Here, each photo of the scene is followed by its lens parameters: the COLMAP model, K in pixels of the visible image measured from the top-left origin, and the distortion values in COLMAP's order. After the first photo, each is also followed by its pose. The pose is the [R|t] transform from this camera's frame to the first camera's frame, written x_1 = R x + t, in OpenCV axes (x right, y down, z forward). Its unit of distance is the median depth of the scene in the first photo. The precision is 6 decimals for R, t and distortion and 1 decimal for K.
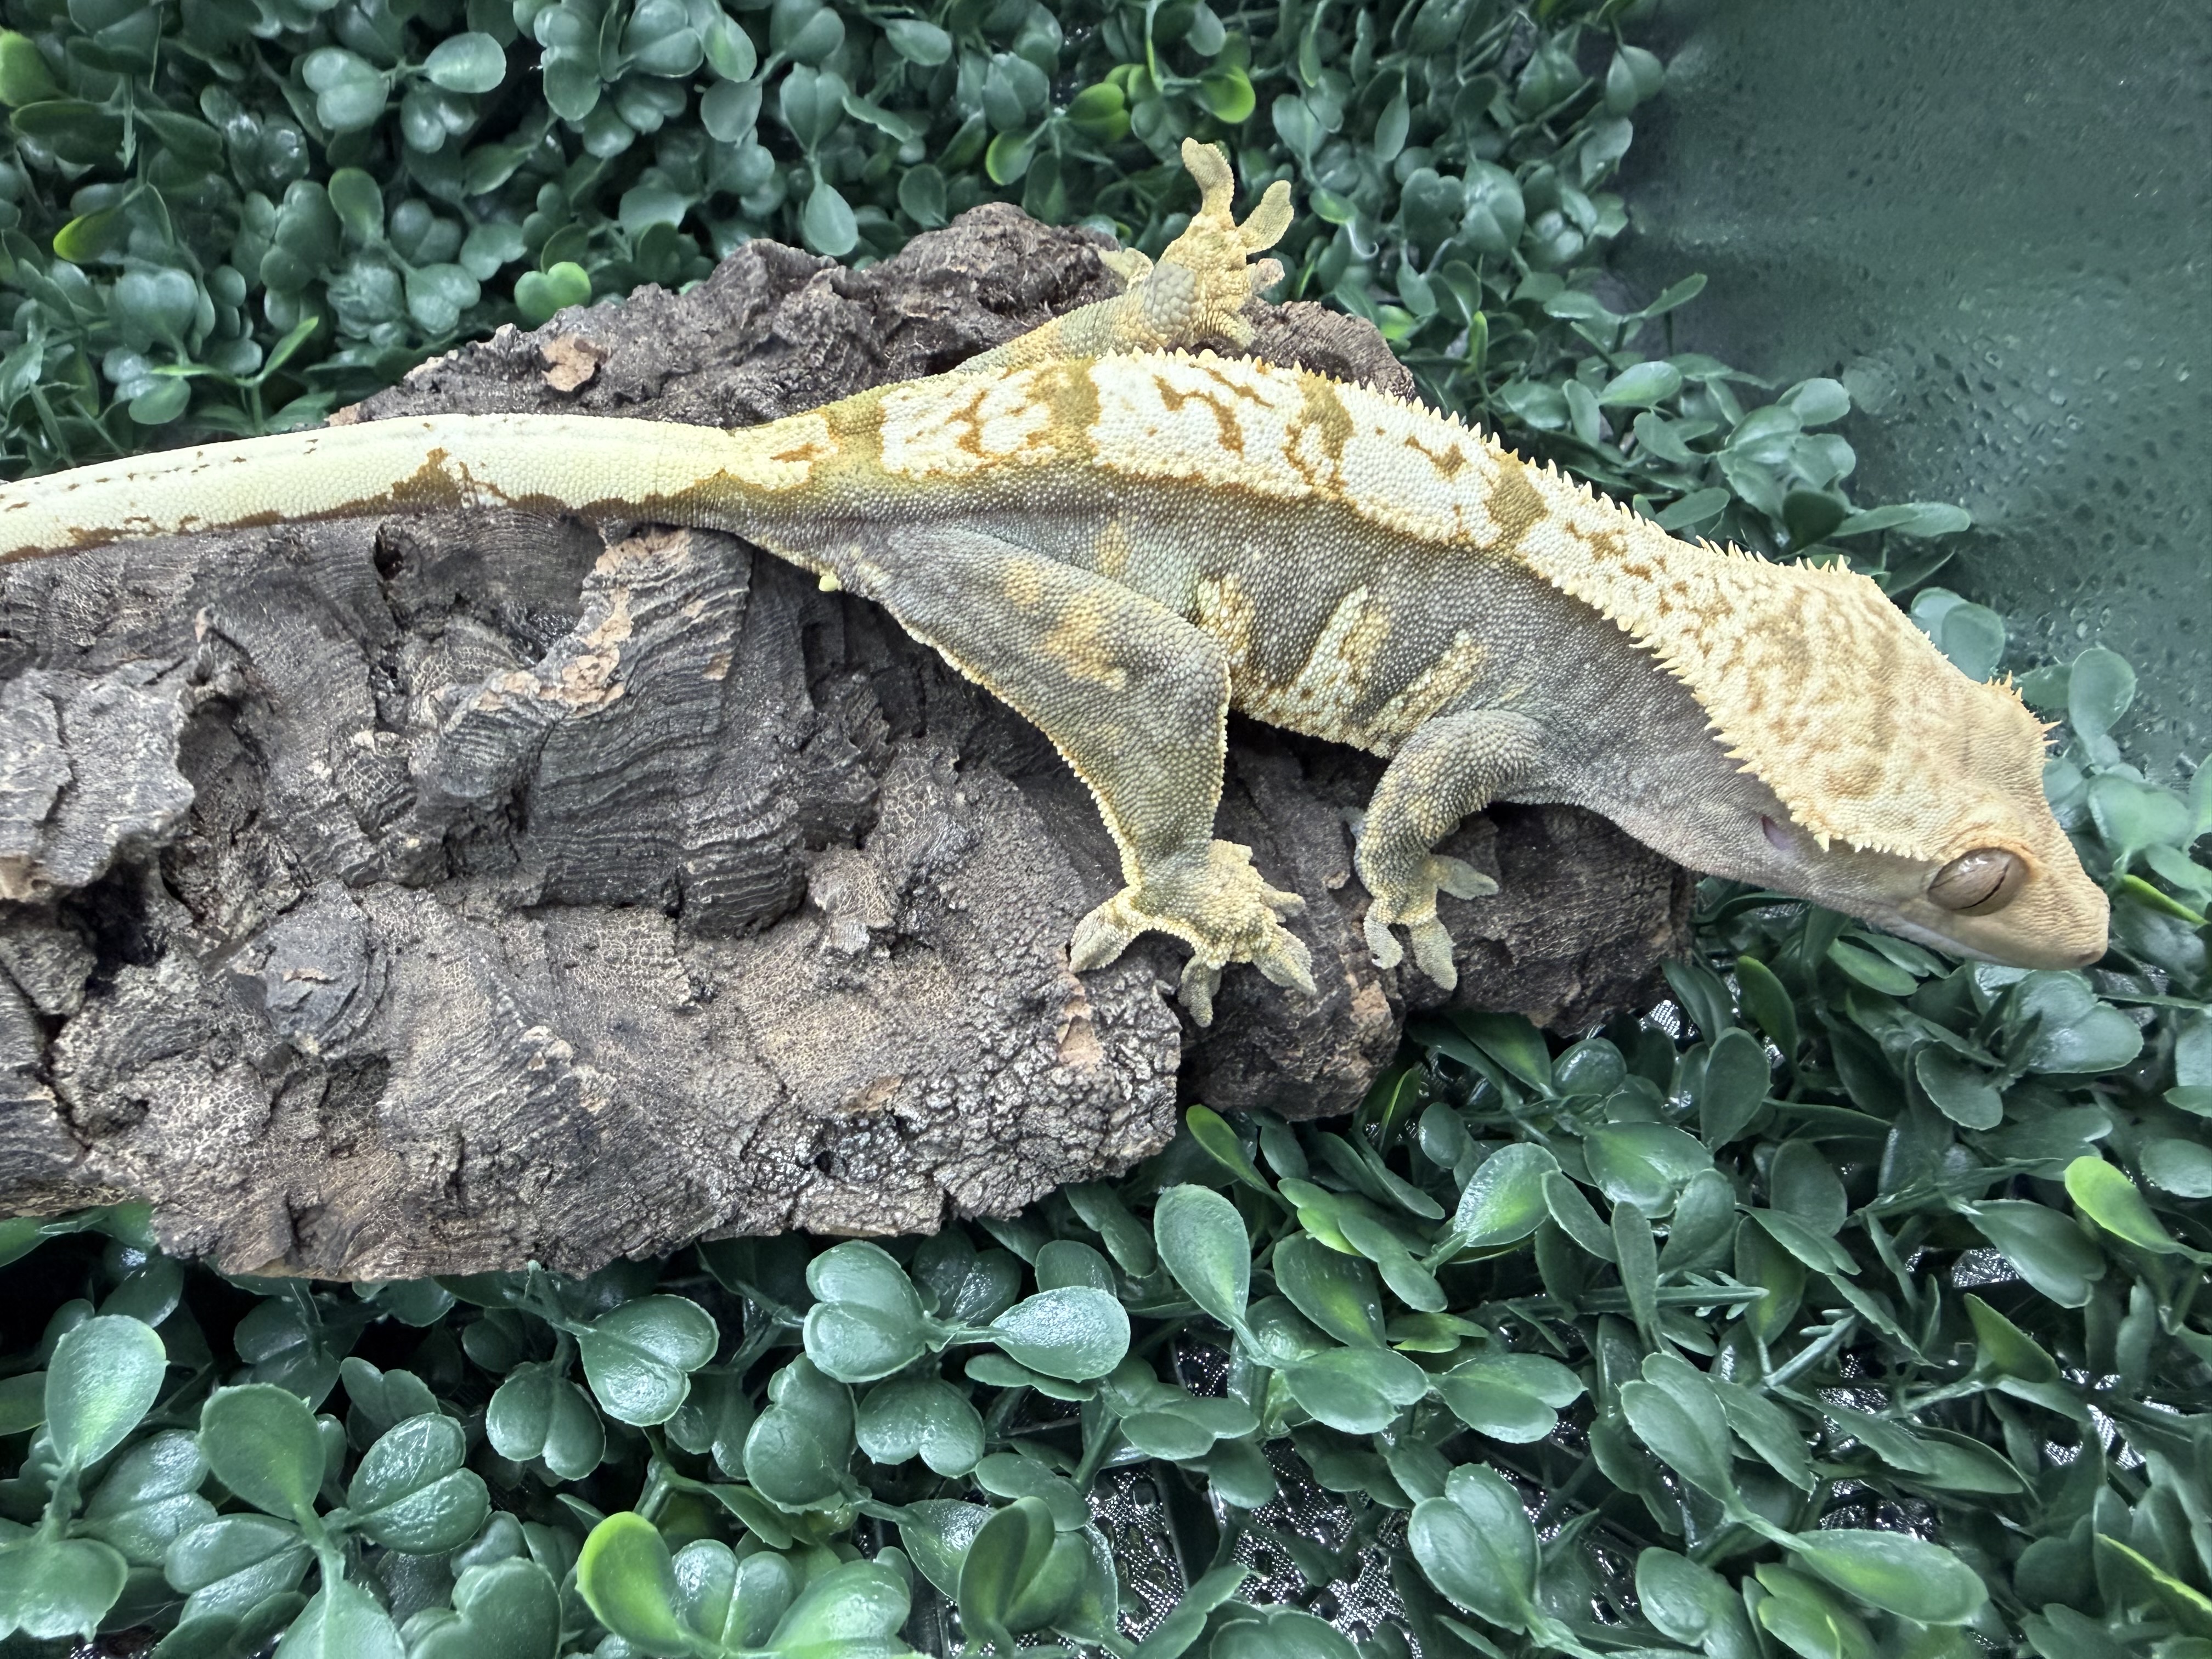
lens RADIAL K [[1618.9, 0, 1020.9], [0, 1618.9, 822.1], [0, 0, 1]] dist [-0.010365, 0.016093]
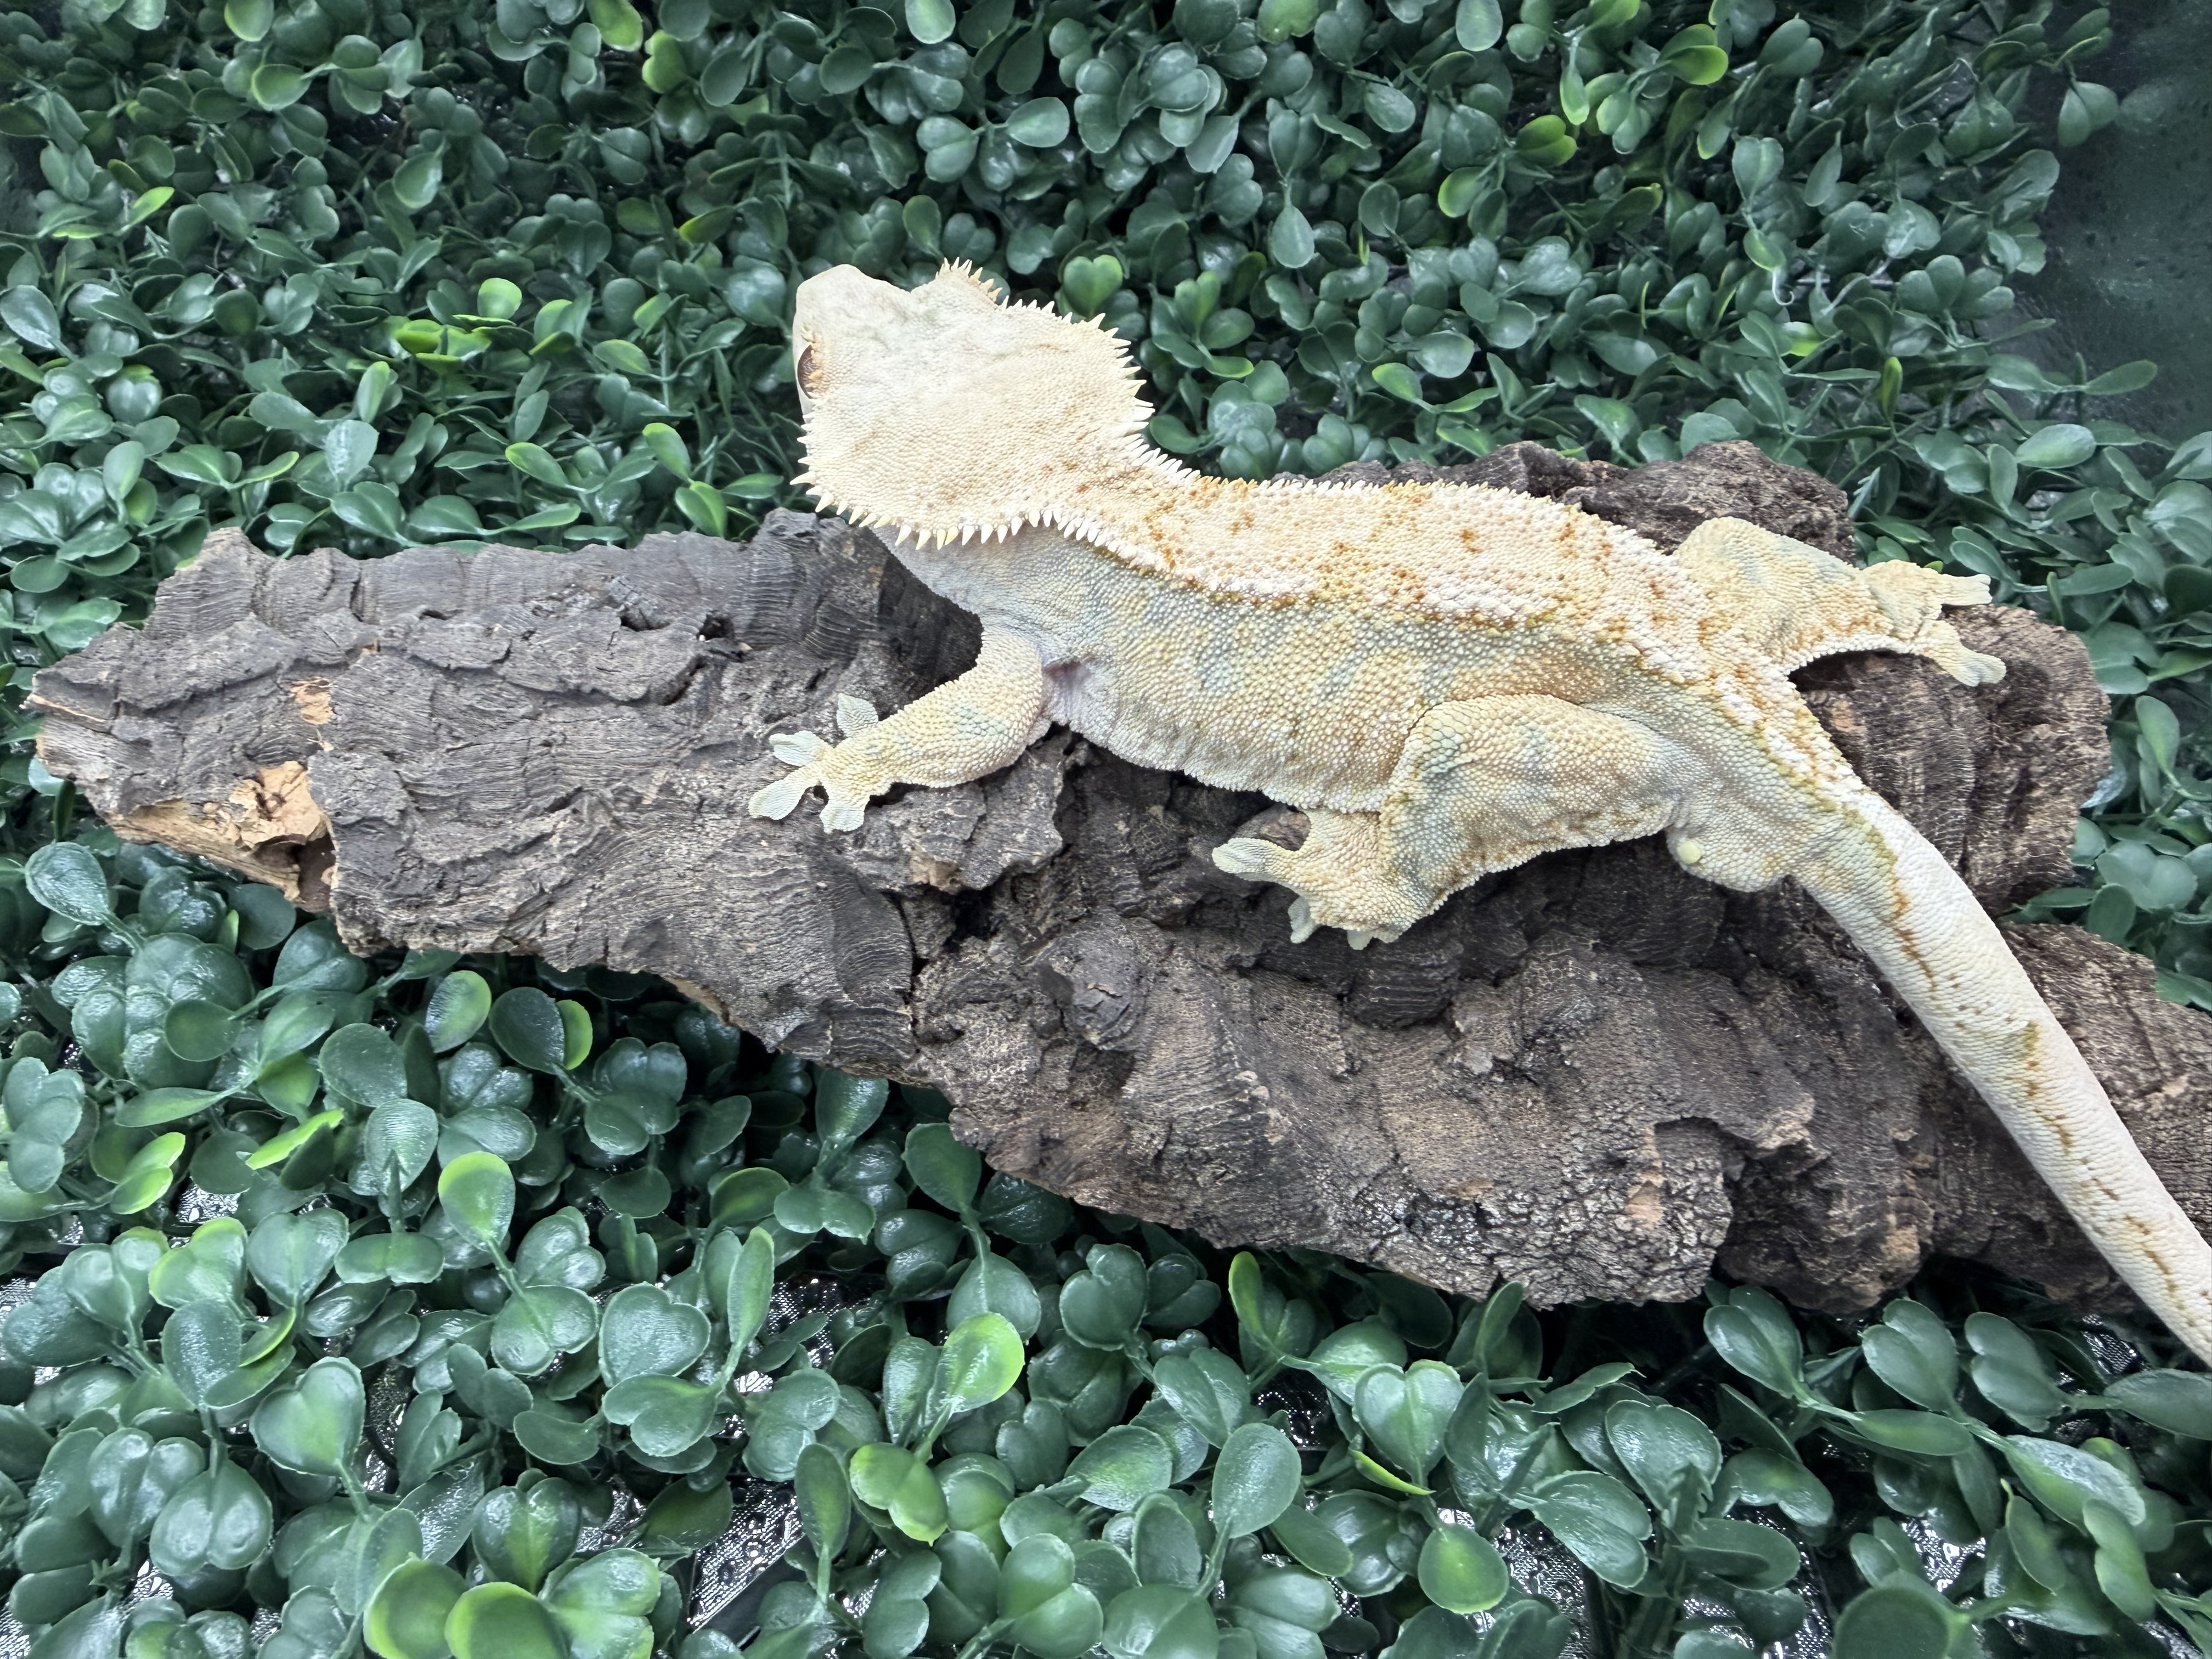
lens RADIAL K [[1618.9, 0, 956.7], [0, 1618.9, 831.1], [0, 0, 1]] dist [-0.010365, 0.016093]
pose [[0.921676, 0.265703, -0.282693, -0.176690], [-0.246760, 0.963765, 0.101320, -0.134365], [0.299371, -0.023627, 0.953844, -0.343381]]
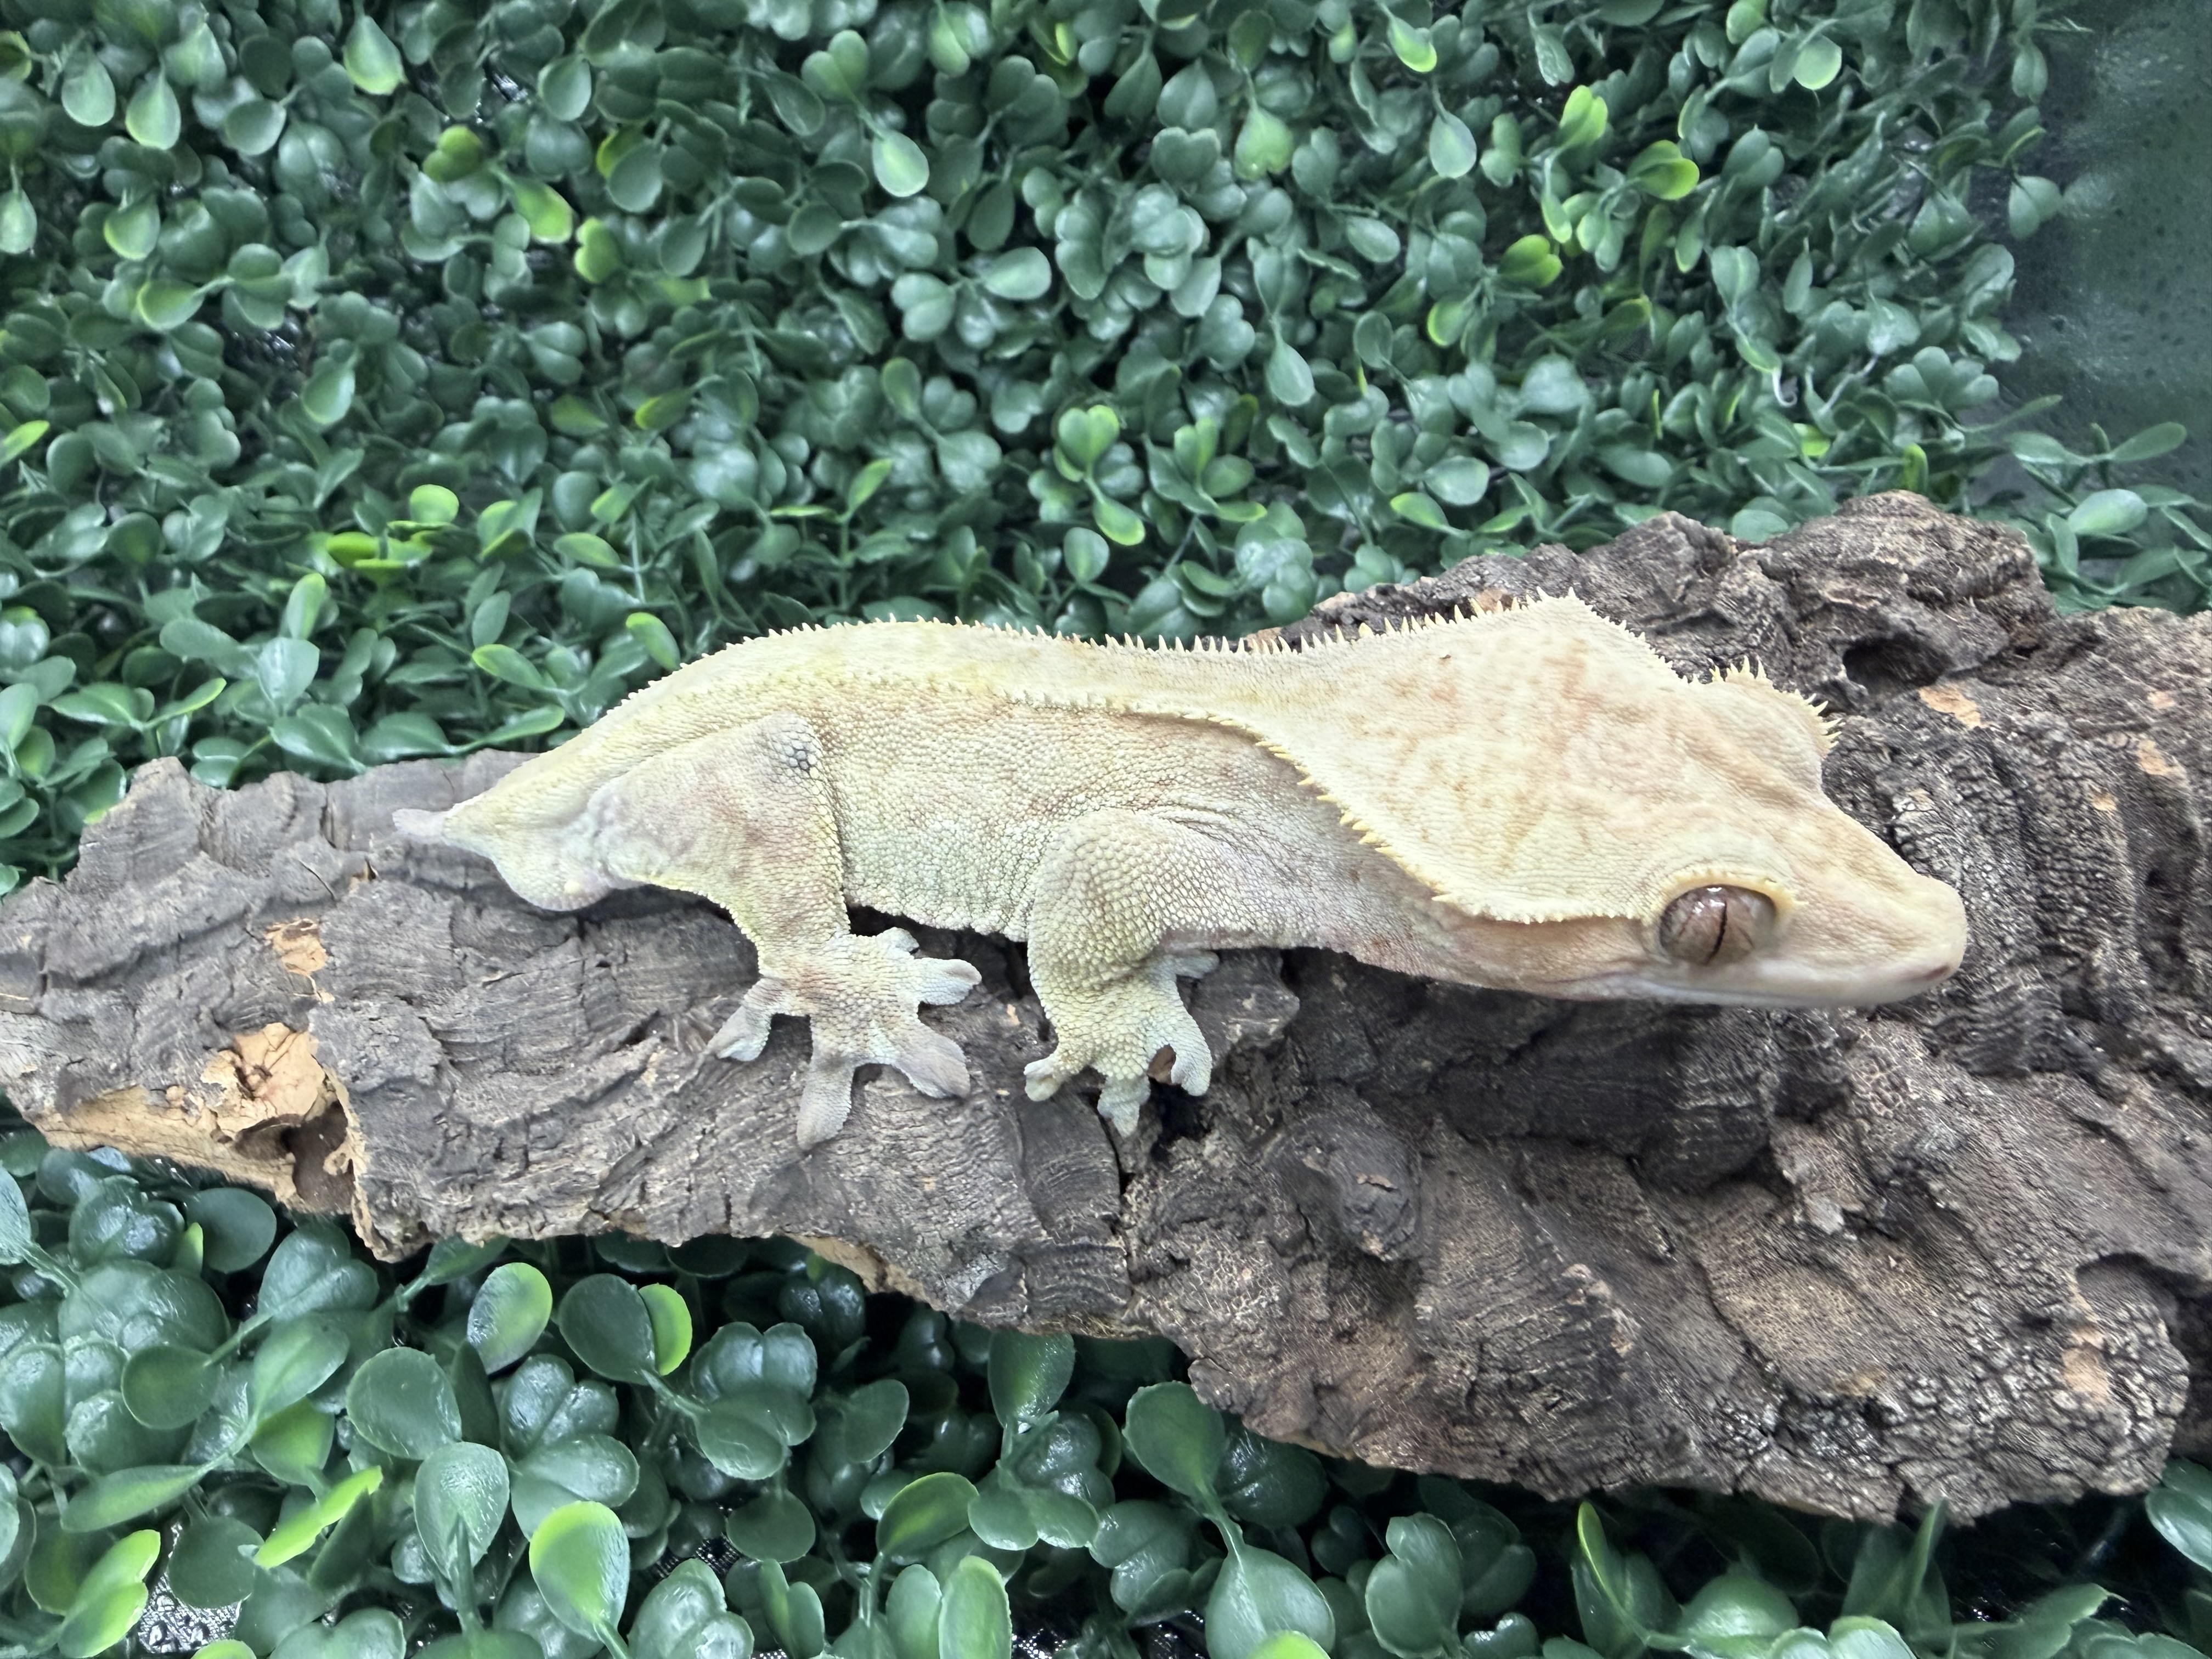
lens RADIAL K [[1618.9, 0, 966.7], [0, 1618.9, 833.6], [0, 0, 1]] dist [-0.010365, 0.016093]
pose [[0.964243, 0.126119, -0.233085, -0.436421], [-0.142291, 0.988359, -0.053853, -0.038163], [0.223580, 0.085094, 0.970964, -0.152250]]
